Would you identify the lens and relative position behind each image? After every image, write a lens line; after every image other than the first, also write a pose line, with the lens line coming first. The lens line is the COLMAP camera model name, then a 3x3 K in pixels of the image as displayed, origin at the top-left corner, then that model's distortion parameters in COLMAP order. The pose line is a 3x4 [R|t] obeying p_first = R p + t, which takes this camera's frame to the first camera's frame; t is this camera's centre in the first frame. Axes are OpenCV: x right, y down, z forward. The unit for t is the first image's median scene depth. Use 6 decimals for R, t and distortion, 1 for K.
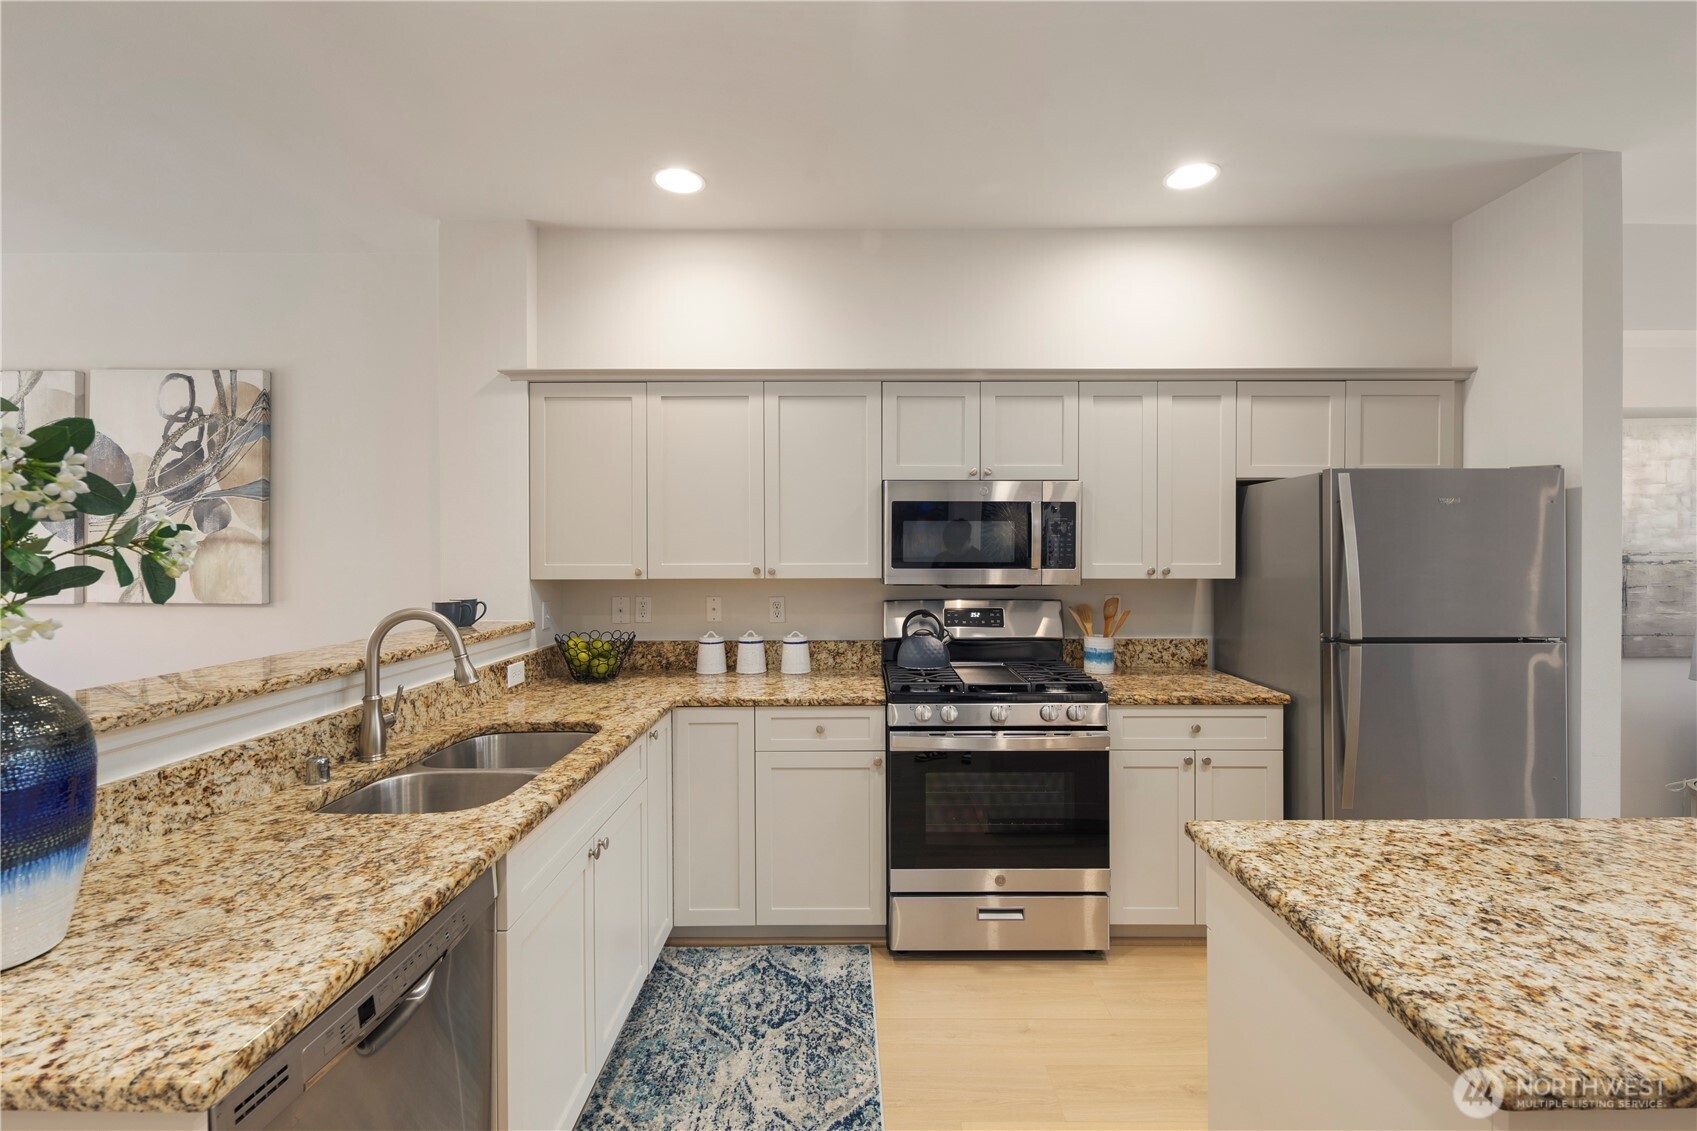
lens RADIAL K [[738.5, 0, 851.7], [0, 738.5, 556.4], [0, 0, 1]] dist [0.002516, 0.000064]
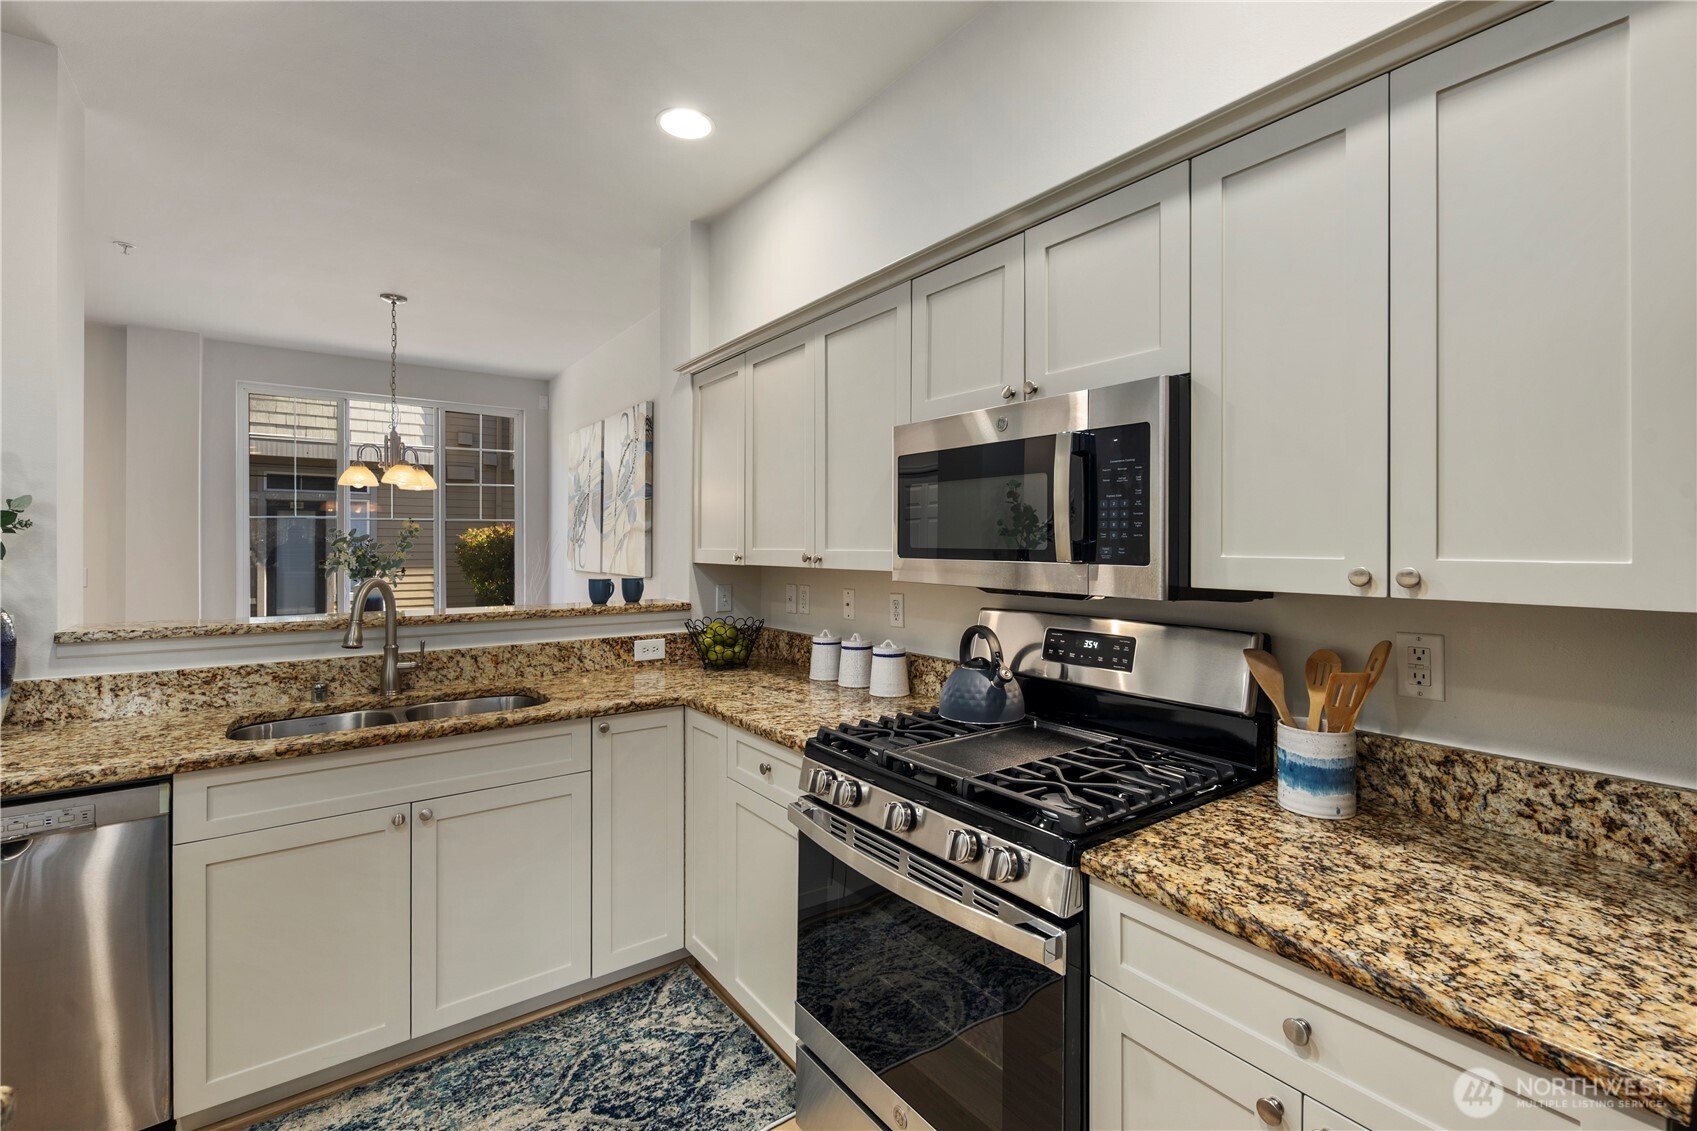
lens RADIAL K [[748.1, 0, 849.2], [0, 748.1, 545.7], [0, 0, 1]] dist [0.002548, 0.000005]
pose [[0.596710, 0.003942, -0.802447, 0.568055], [-0.009188, 0.999956, -0.001920, 0.007382], [0.802404, 0.008518, 0.596720, 0.565223]]
